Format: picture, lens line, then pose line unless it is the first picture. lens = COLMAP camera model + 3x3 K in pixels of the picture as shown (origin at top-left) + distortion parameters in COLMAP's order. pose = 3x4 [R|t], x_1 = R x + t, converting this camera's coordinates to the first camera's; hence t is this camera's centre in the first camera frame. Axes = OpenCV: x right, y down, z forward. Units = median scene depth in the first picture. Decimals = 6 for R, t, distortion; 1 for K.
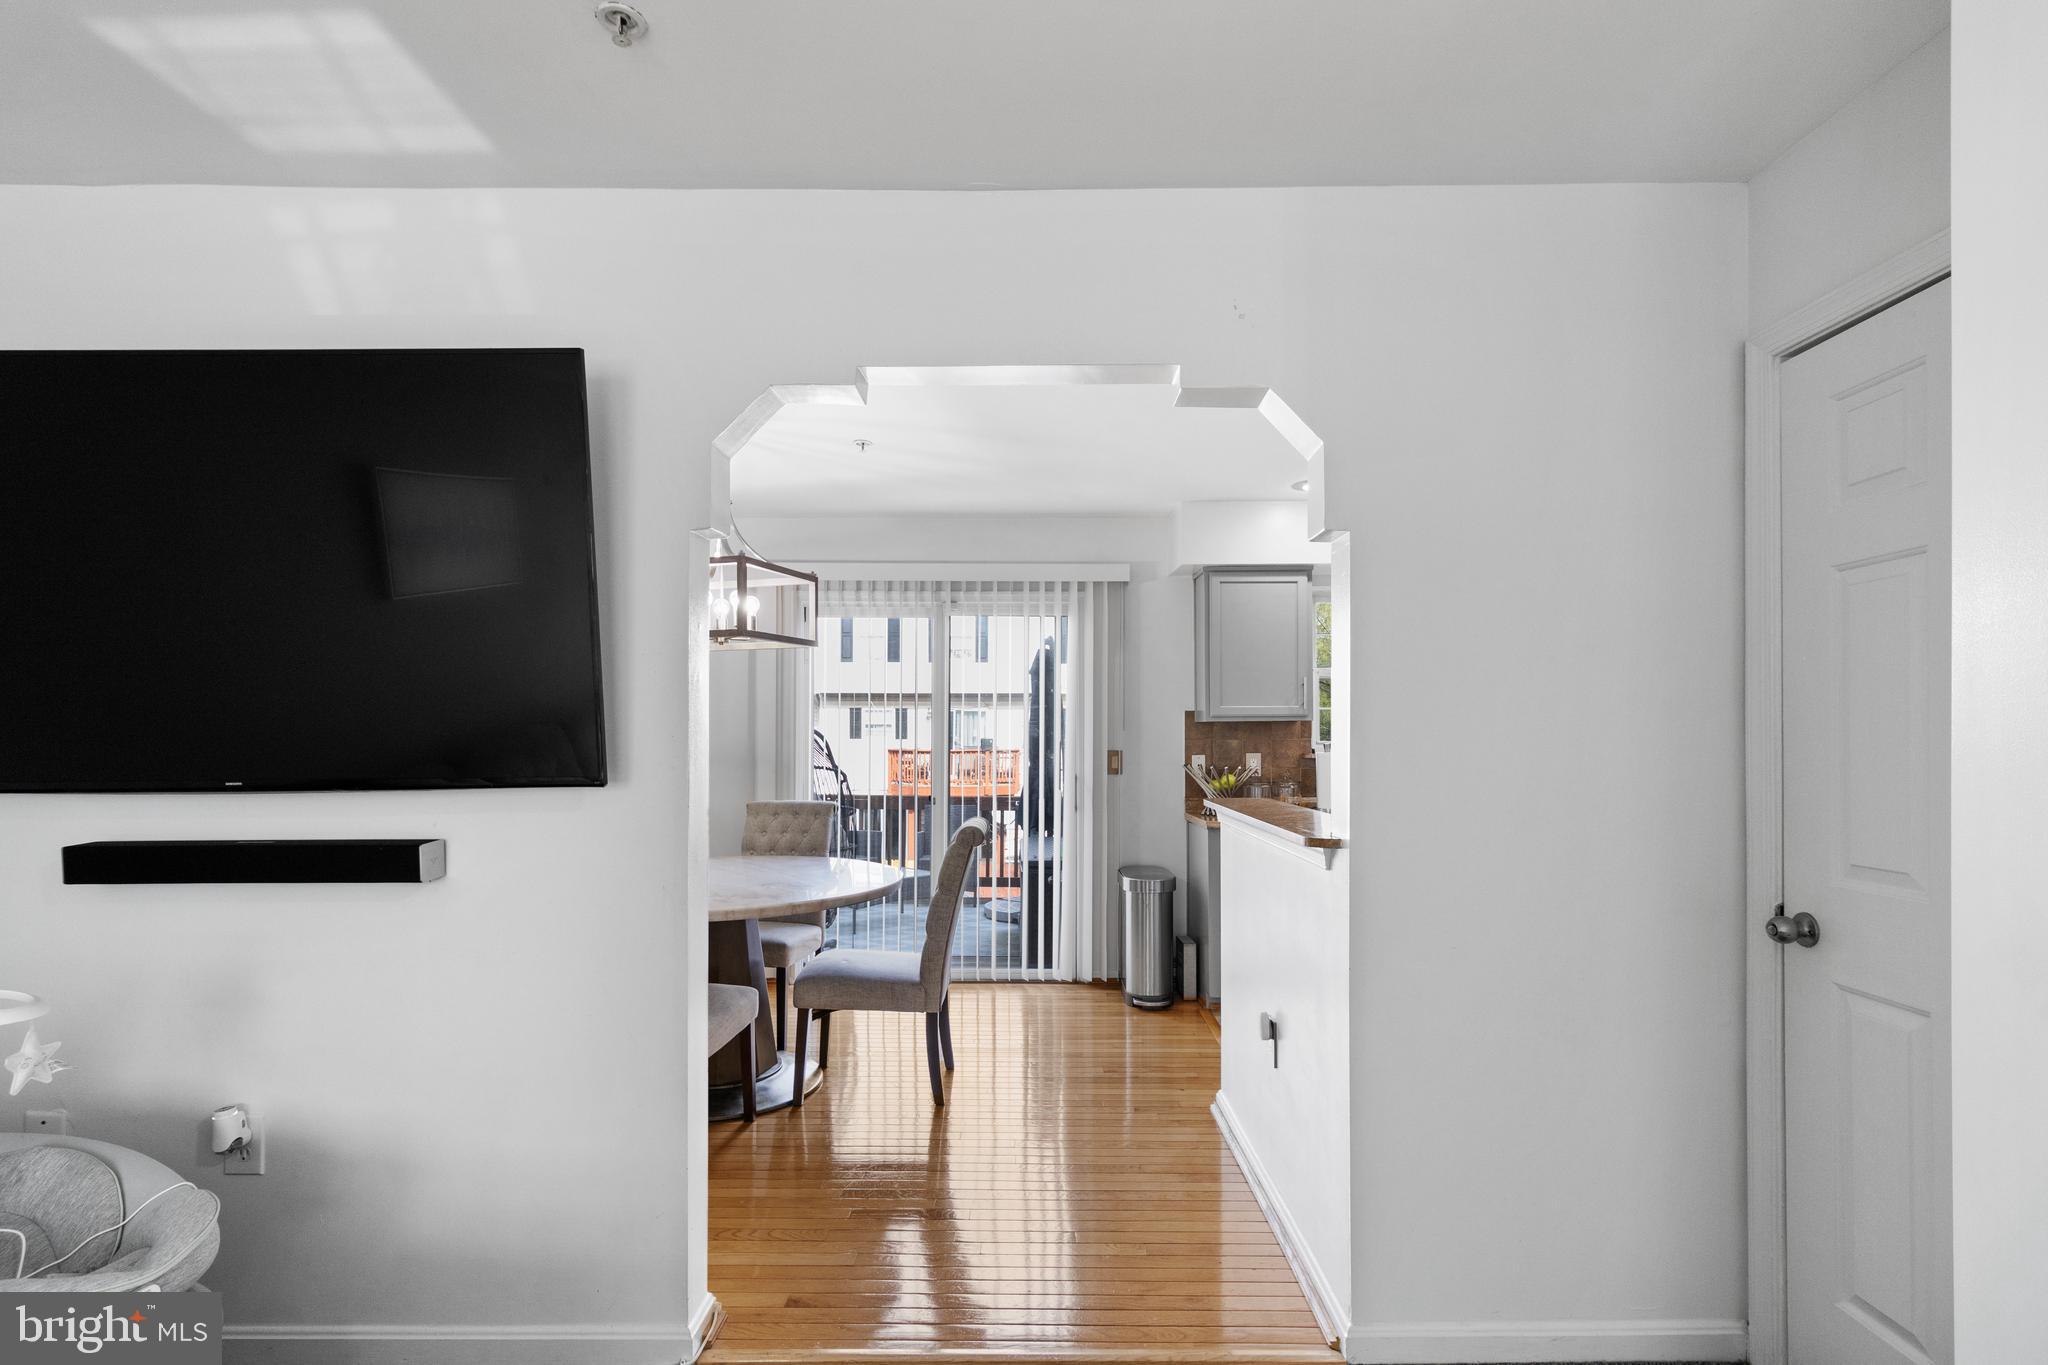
lens RADIAL K [[962.1, 0, 1016.9], [0, 962.1, 711.6], [0, 0, 1]] dist [-0.002280, -0.000643]
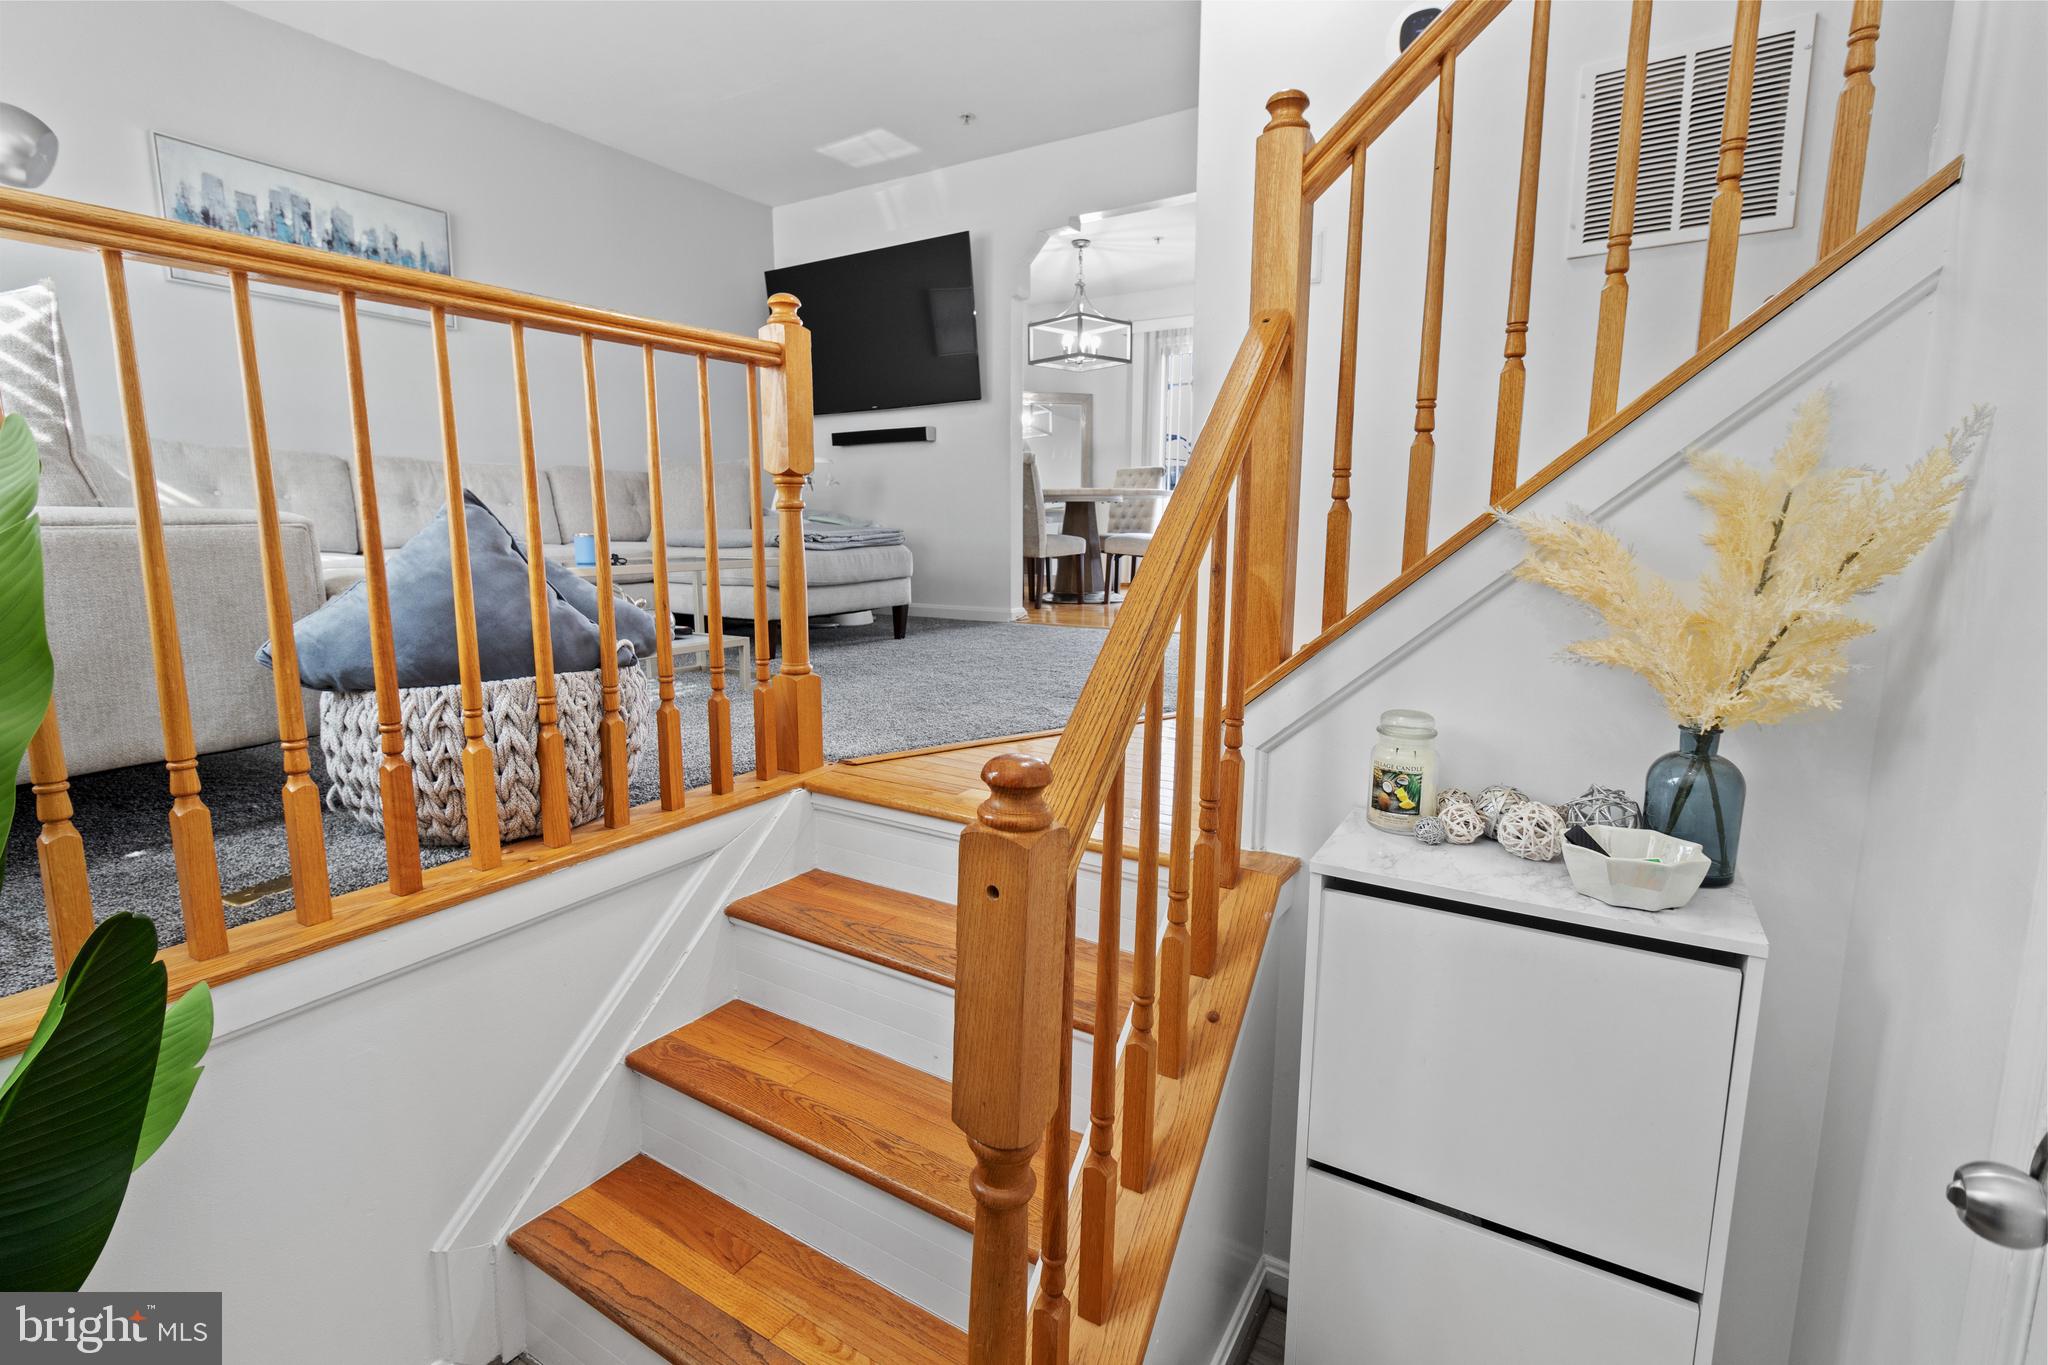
lens RADIAL K [[930.0, 0, 1023.4], [0, 930.0, 643.4], [0, 0, 1]] dist [-0.000875, -0.000165]
pose [[0.857782, 0.077324, -0.508164, 1.010995], [0.003359, 0.987756, 0.155969, 0.332126], [0.514002, -0.135494, 0.847020, -1.189926]]
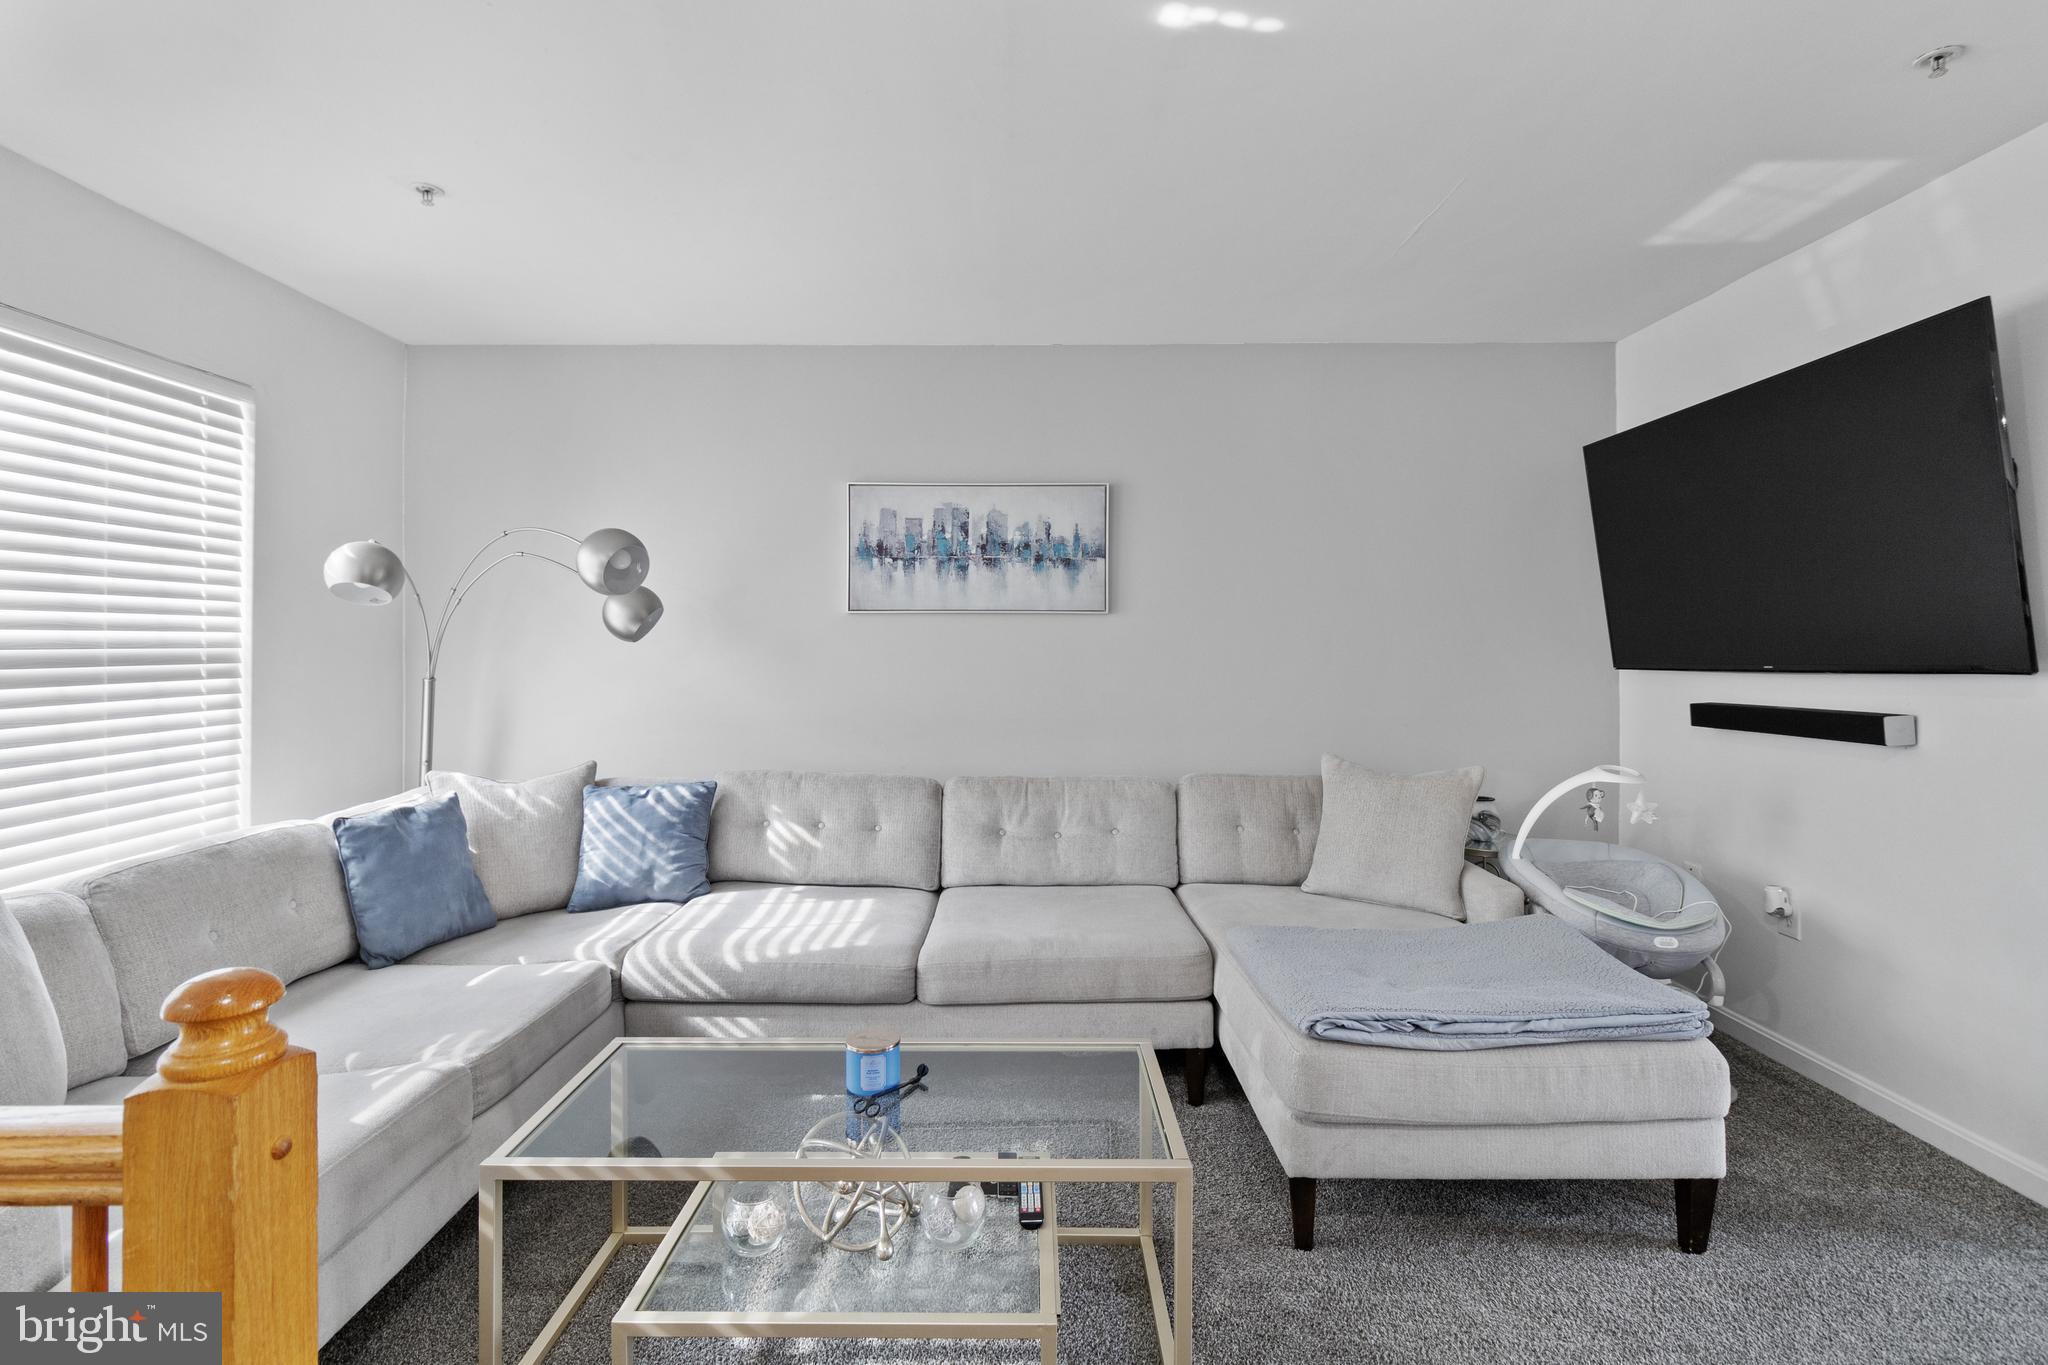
lens RADIAL K [[930.0, 0, 1023.4], [0, 930.0, 643.4], [0, 0, 1]] dist [-0.000875, -0.000165]
pose [[0.016071, 0.001094, -0.999870, 0.604127], [0.023596, 0.999720, 0.001473, 0.009657], [0.999592, -0.023616, 0.016040, -0.175266]]
